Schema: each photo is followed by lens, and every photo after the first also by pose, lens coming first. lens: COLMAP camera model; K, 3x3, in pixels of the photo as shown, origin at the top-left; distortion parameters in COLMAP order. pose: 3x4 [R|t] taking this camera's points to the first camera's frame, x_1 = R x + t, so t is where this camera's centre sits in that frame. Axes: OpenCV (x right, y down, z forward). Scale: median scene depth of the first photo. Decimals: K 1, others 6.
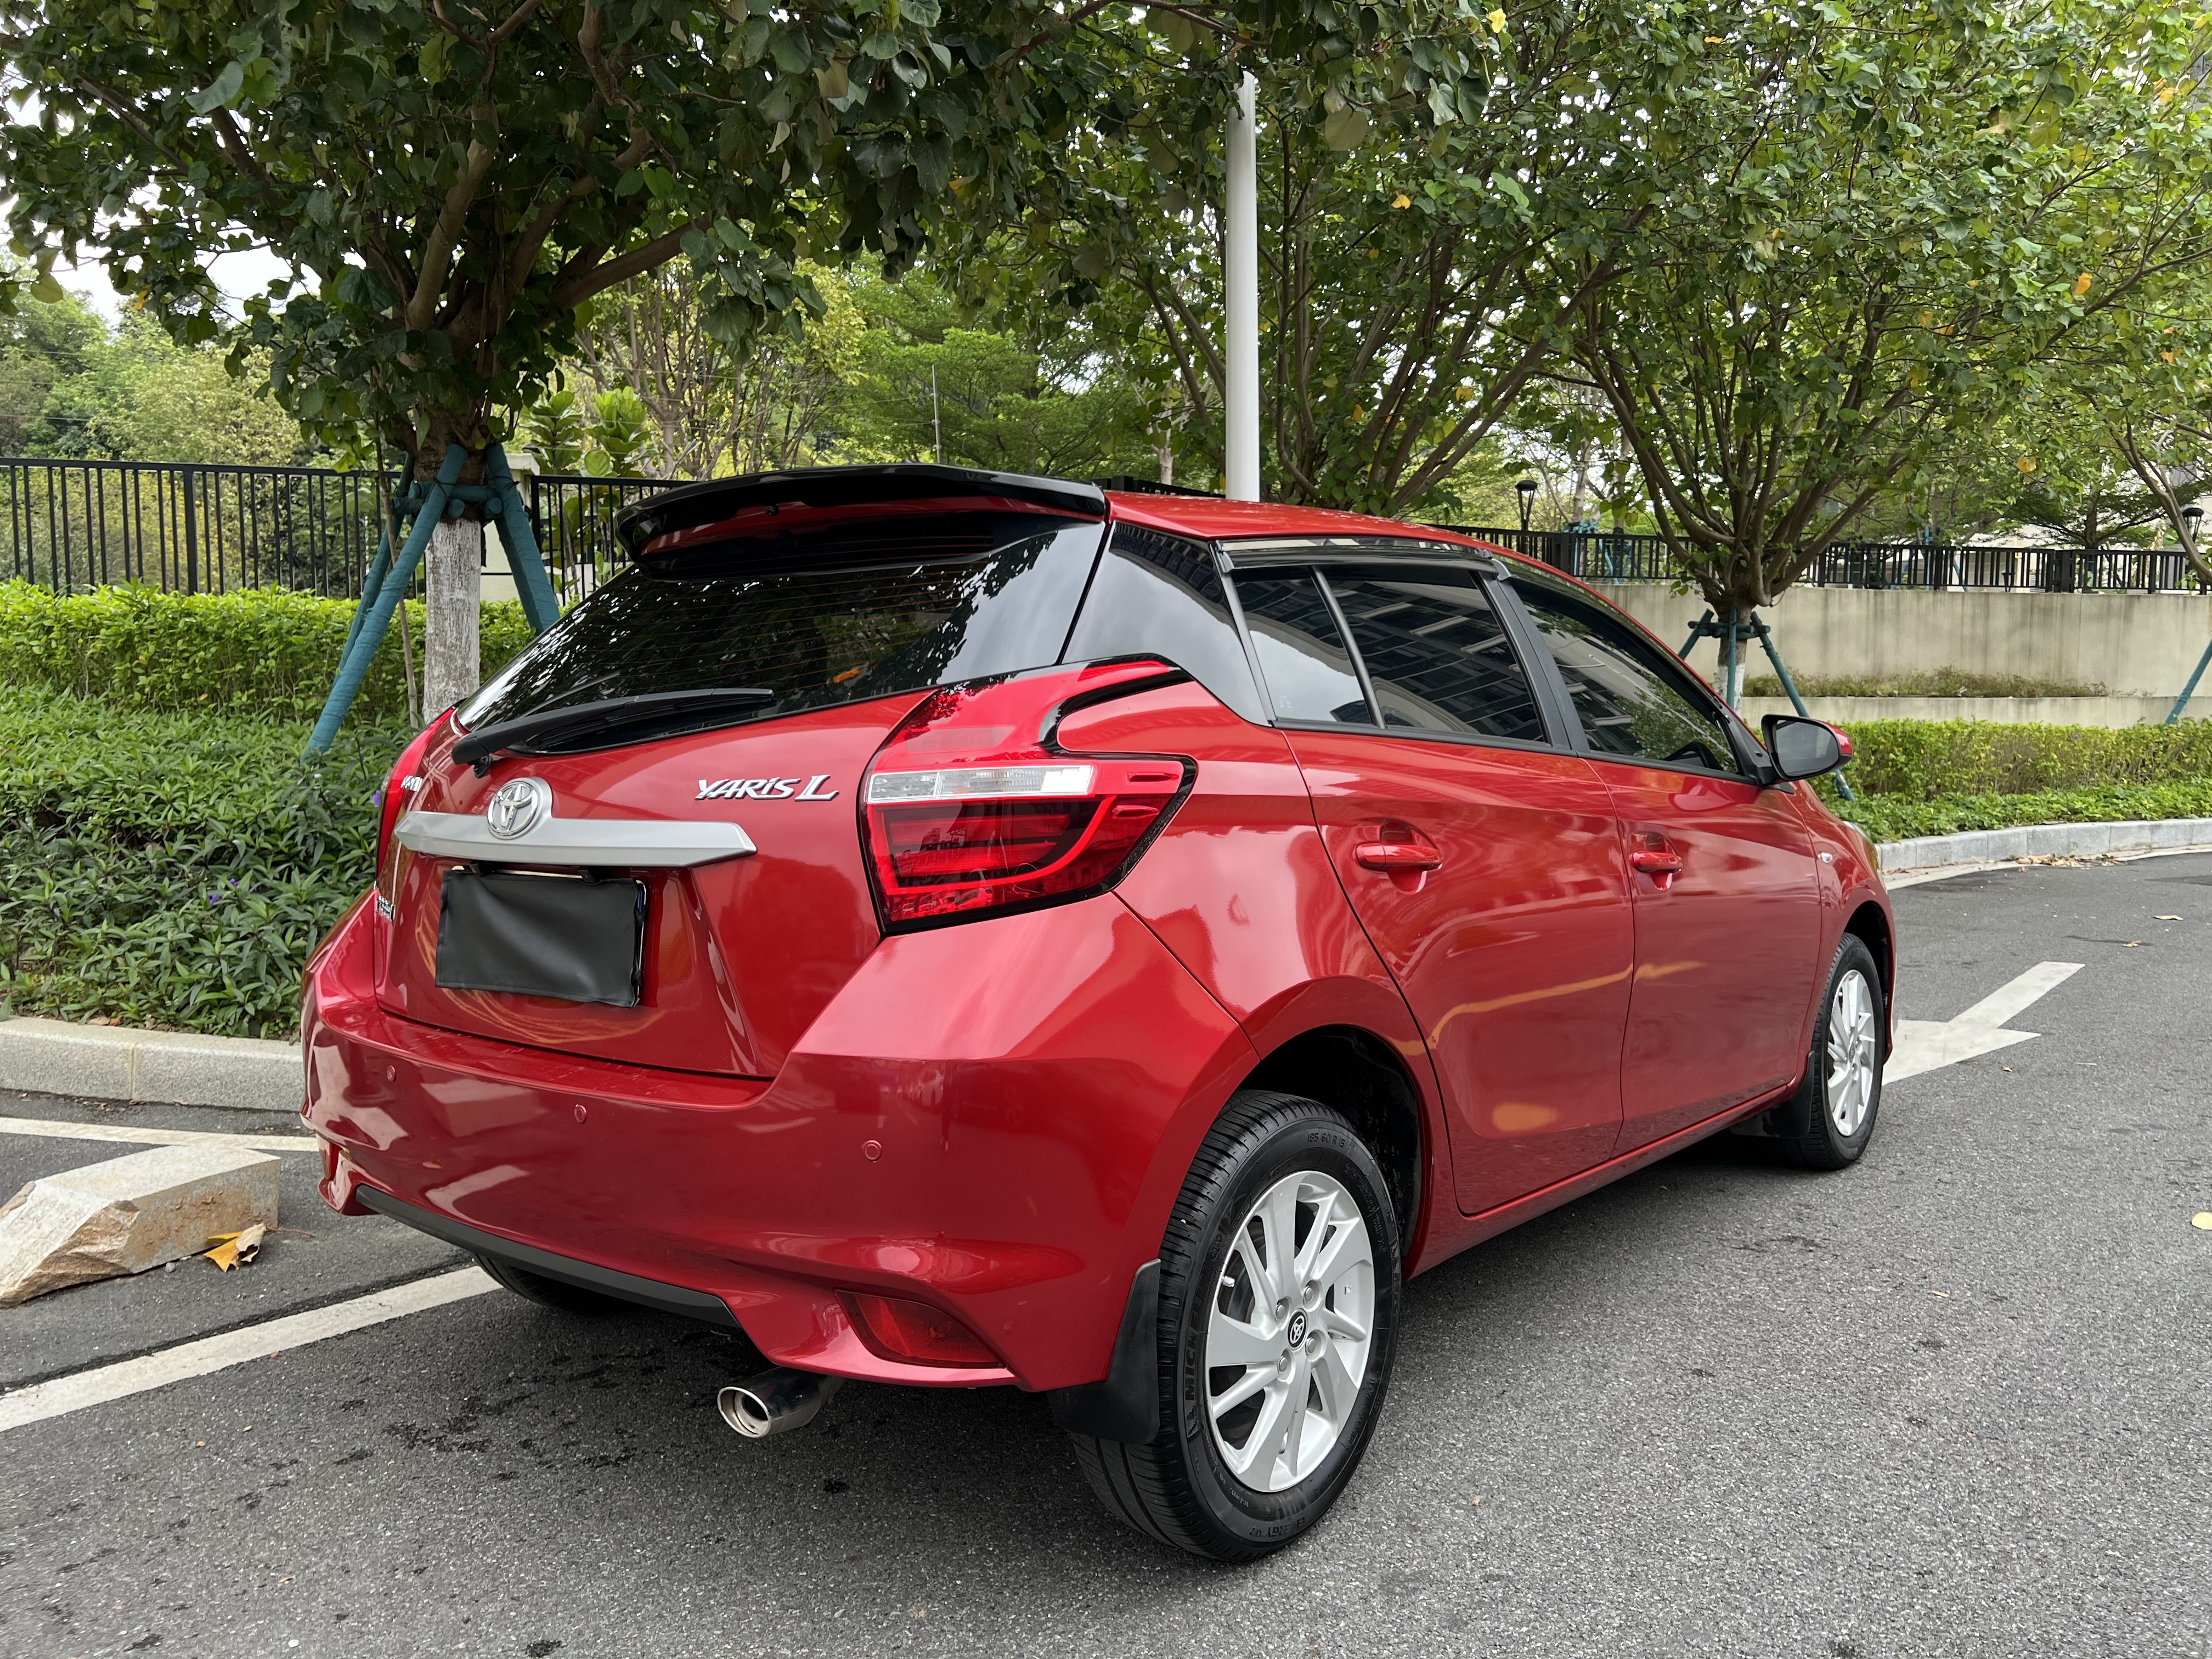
lens RADIAL K [[1653.4, 0, 1096.8], [0, 1653.4, 824.3], [0, 0, 1]] dist [0.044310, -0.048548]
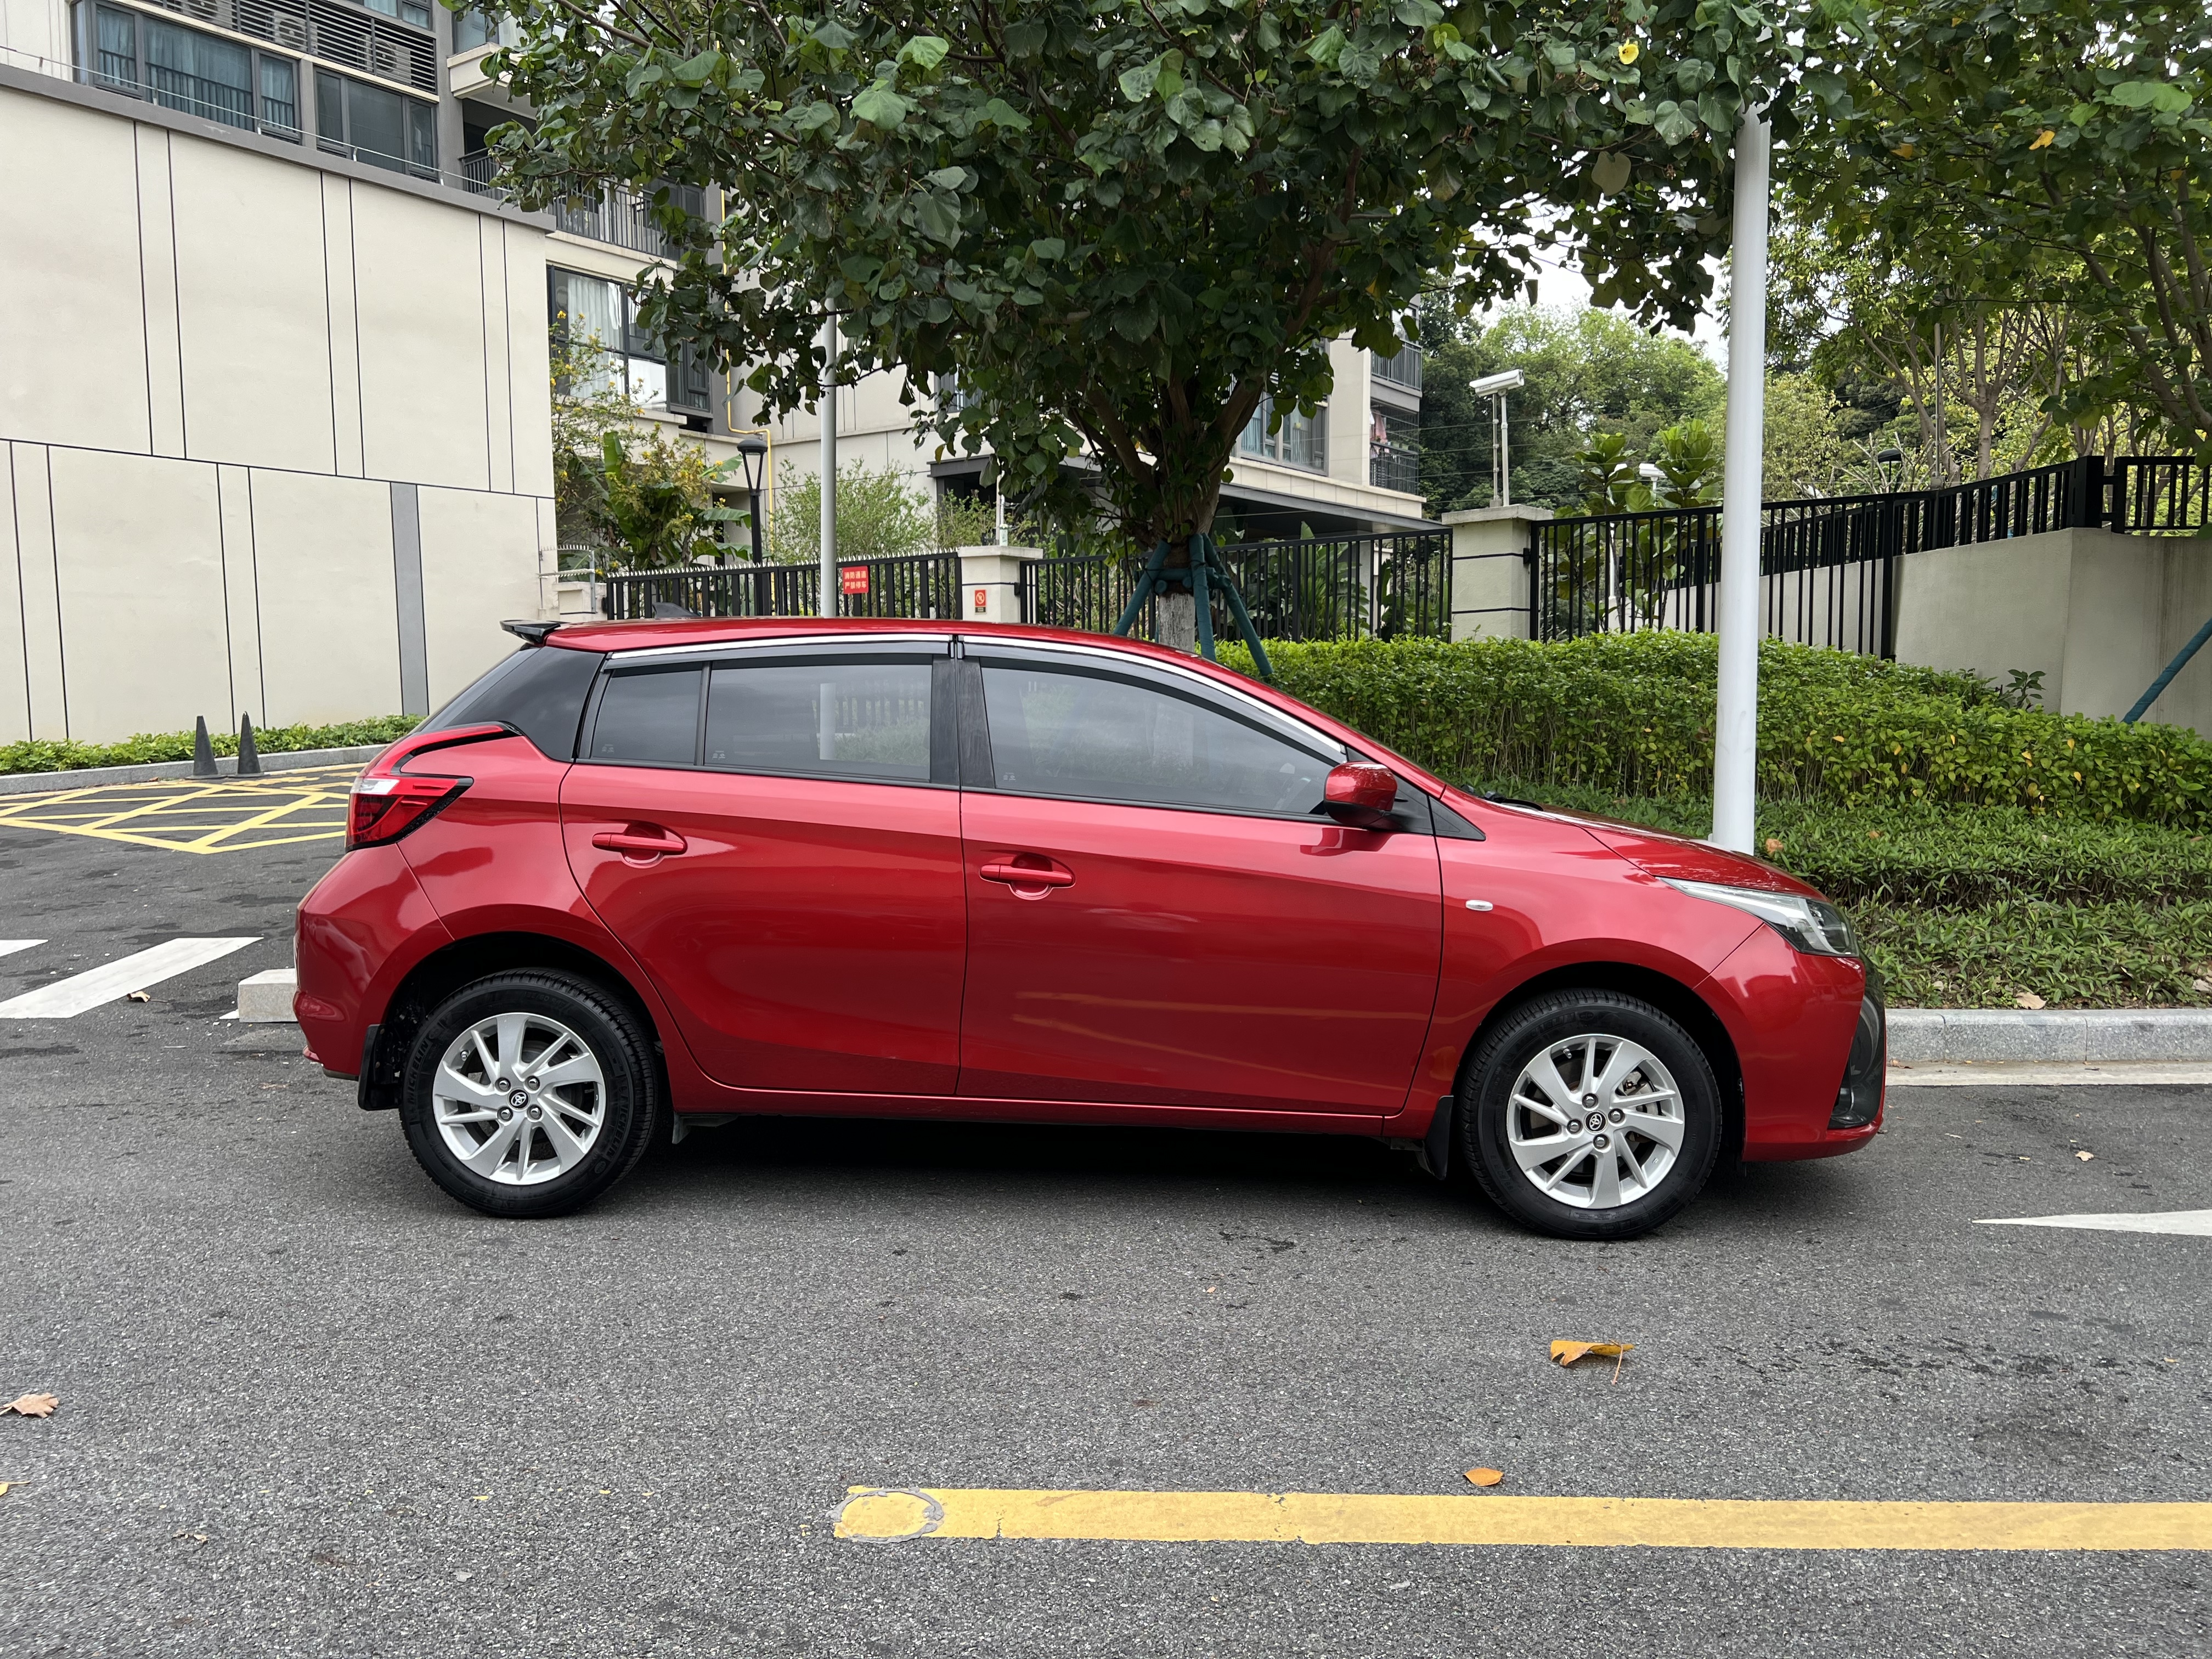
lens RADIAL K [[1653.4, 0, 1096.8], [0, 1653.4, 824.3], [0, 0, 1]] dist [0.044310, -0.048548]
pose [[0.616750, 0.052918, -0.785378, 1.888222], [-0.055768, 0.998168, 0.023461, -0.068119], [0.785181, 0.029329, 0.618571, 0.368541]]
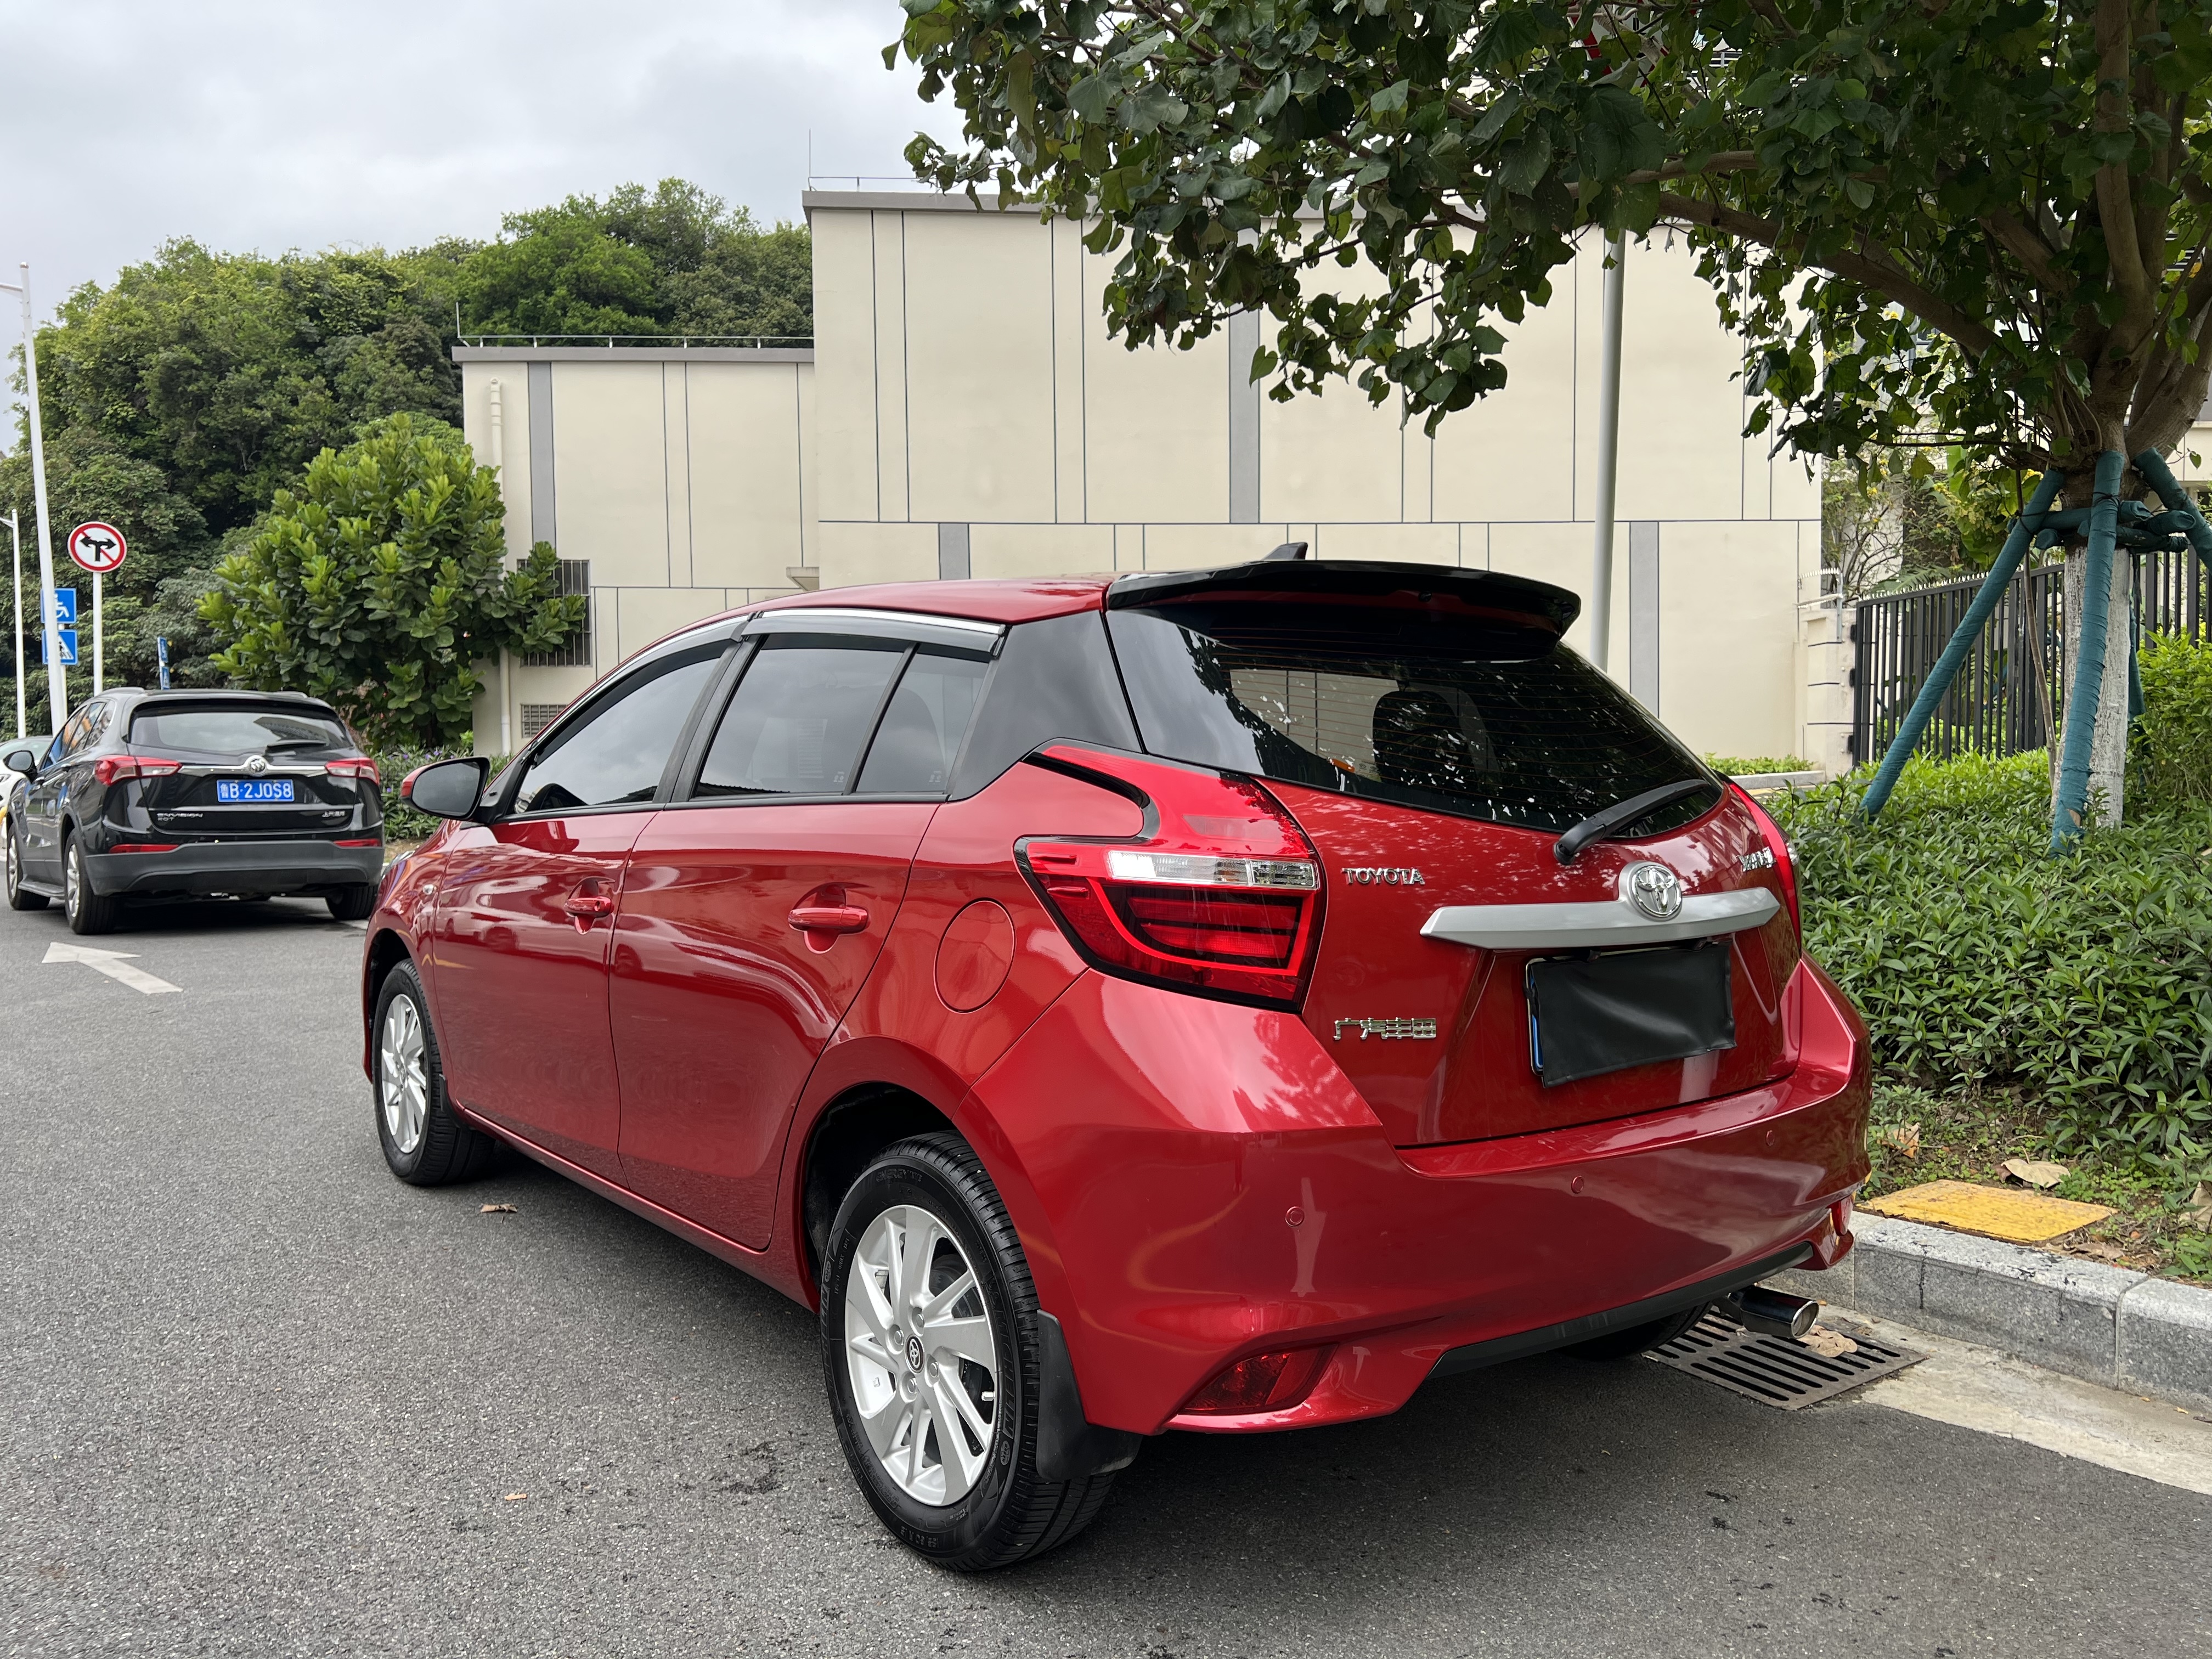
lens RADIAL K [[1654.4, 0, 1106.0], [0, 1654.4, 829.5], [0, 0, 1]] dist [0.047891, -0.055017]
pose [[-0.221601, 0.038740, -0.974368, 1.742665], [-0.070962, 0.995921, 0.055736, -0.141658], [0.972552, 0.081494, -0.217947, 2.056835]]
